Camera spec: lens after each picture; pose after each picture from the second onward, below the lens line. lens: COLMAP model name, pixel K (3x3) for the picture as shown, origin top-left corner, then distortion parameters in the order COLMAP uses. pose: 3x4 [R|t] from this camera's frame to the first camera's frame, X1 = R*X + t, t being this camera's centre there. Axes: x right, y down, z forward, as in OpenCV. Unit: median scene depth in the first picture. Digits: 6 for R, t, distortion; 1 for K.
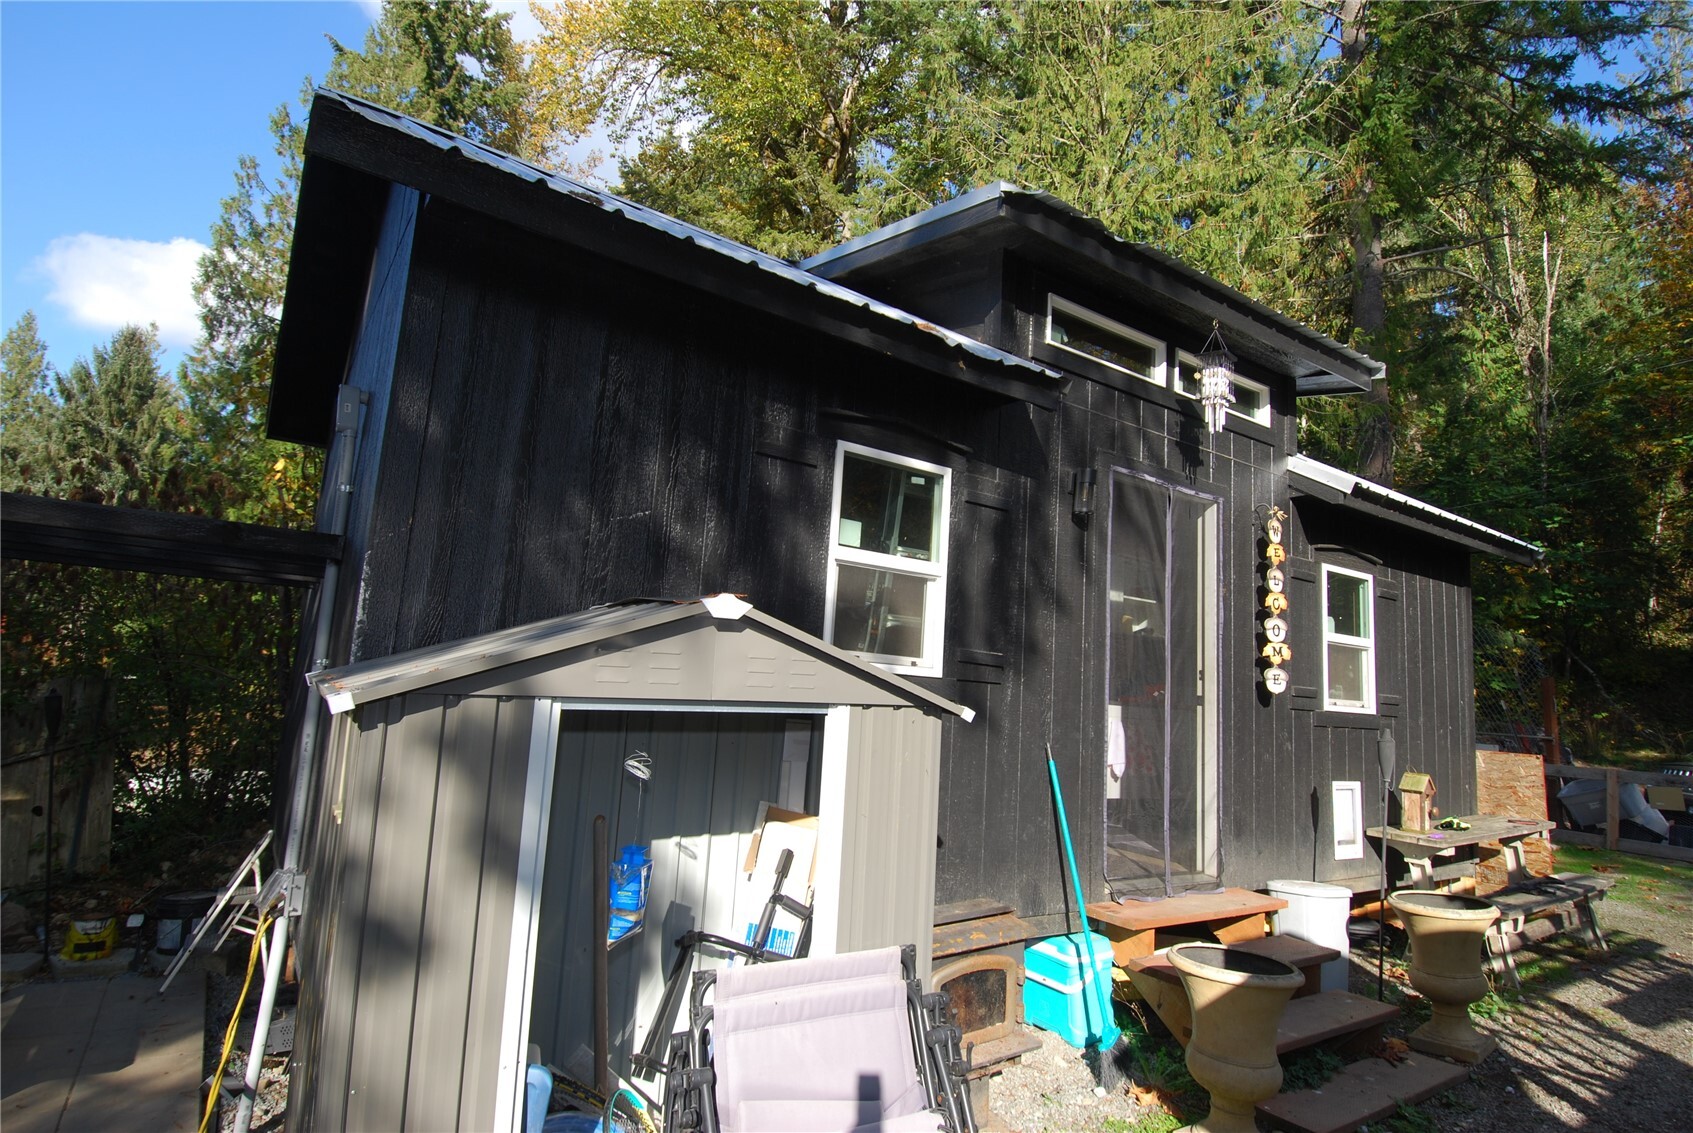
lens RADIAL K [[886.4, 0, 846.5], [0, 886.4, 566.5], [0, 0, 1]] dist [0.031192, -0.036567]
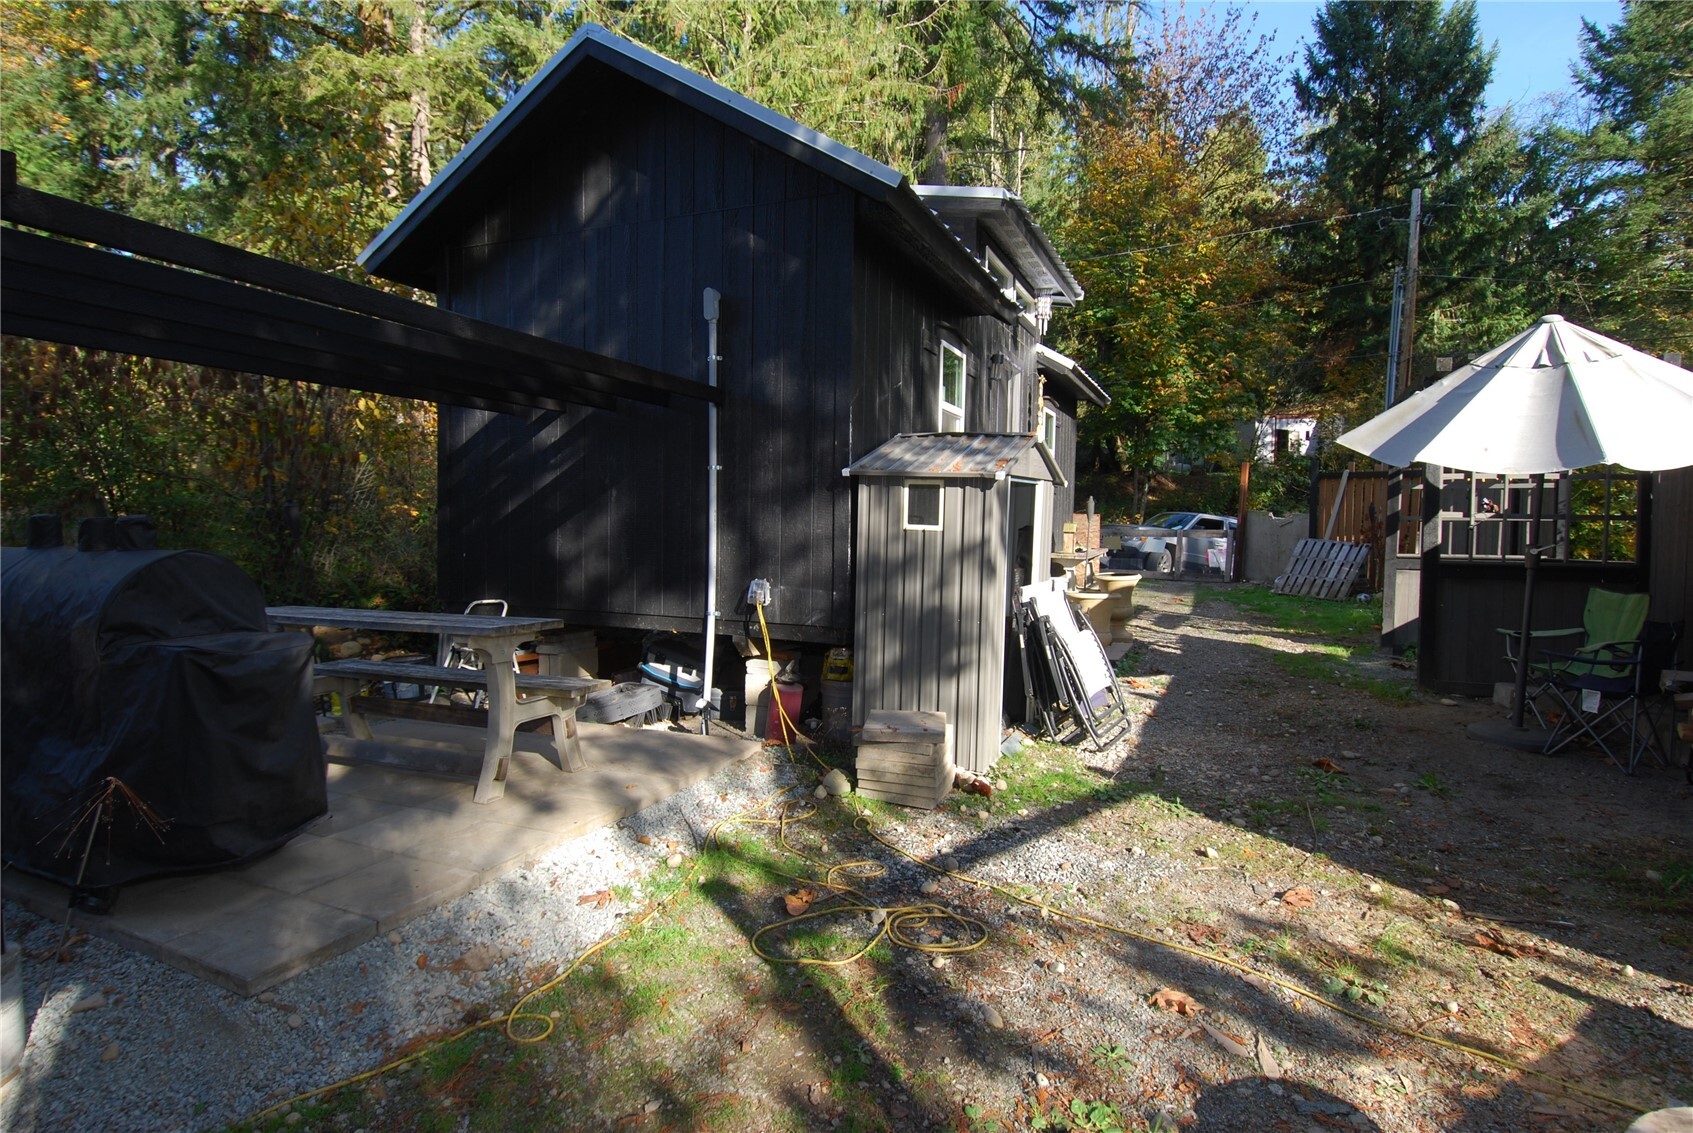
lens RADIAL K [[886.4, 0, 846.5], [0, 886.4, 566.5], [0, 0, 1]] dist [0.031192, -0.036567]
pose [[0.844354, -0.068901, 0.531337, -0.244791], [-0.049491, 0.977427, 0.205394, -0.011626], [-0.533495, -0.199722, 0.821885, -0.095903]]
